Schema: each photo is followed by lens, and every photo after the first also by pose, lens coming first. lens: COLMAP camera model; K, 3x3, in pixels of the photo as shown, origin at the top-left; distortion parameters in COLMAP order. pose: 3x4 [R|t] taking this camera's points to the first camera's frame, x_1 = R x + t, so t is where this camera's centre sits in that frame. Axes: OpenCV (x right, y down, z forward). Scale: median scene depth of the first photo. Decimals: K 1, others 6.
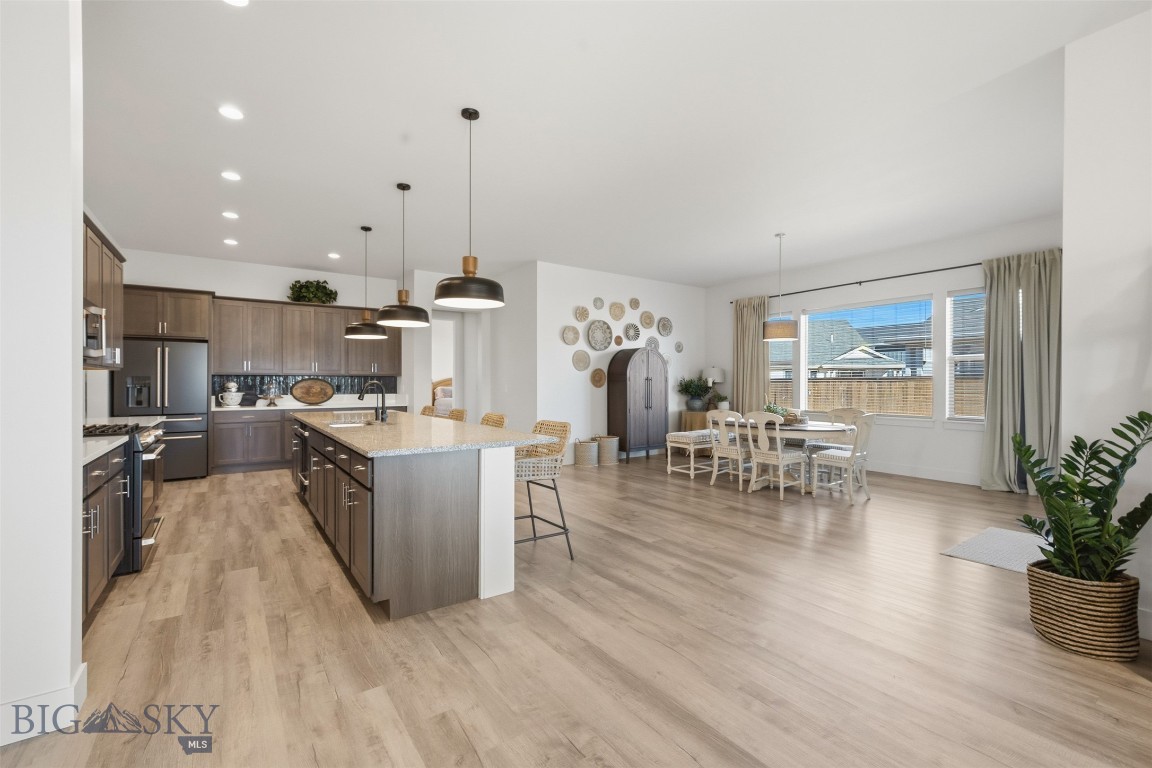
lens RADIAL K [[495.5, 0, 572.0], [0, 495.5, 383.3], [0, 0, 1]] dist [-0.006068, 0.000766]
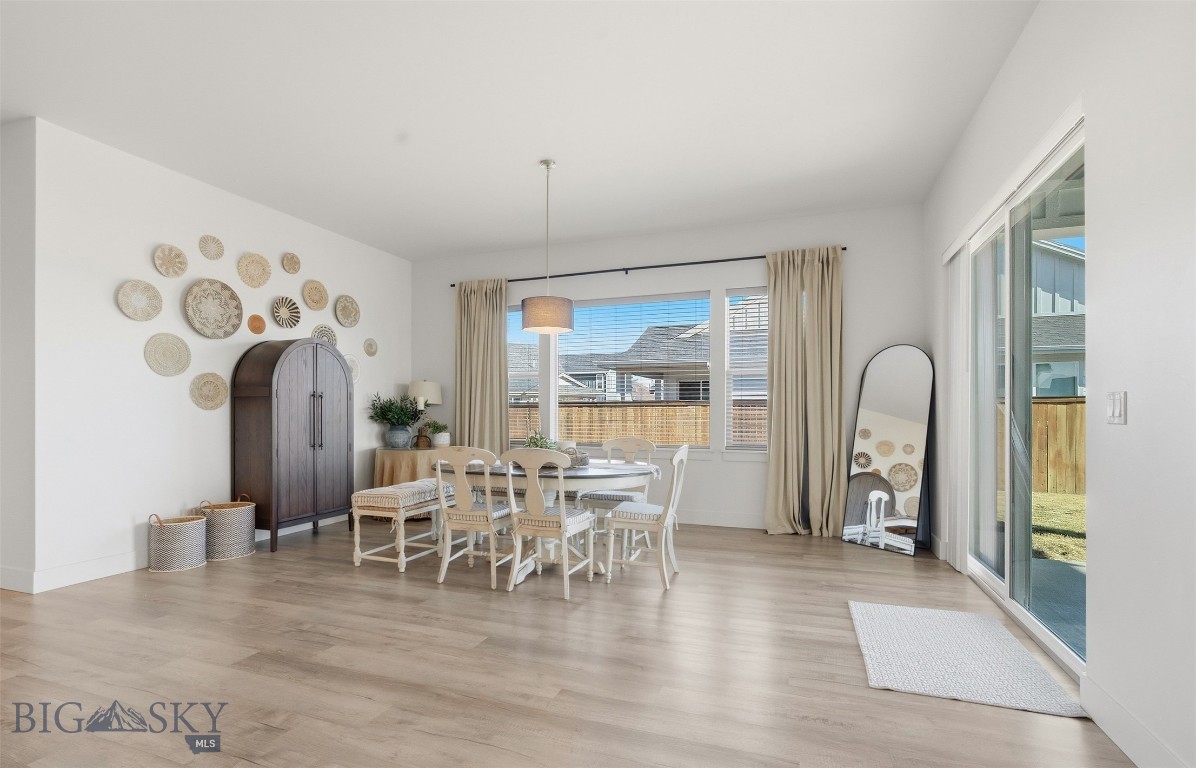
lens RADIAL K [[564.3, 0, 593.5], [0, 564.3, 411.6], [0, 0, 1]] dist [-0.007961, 0.000872]
pose [[0.822223, 0.001329, 0.569164, 0.051369], [0.000305, 0.999996, -0.002775, 0.012820], [-0.569165, 0.002455, 0.822220, 0.310149]]
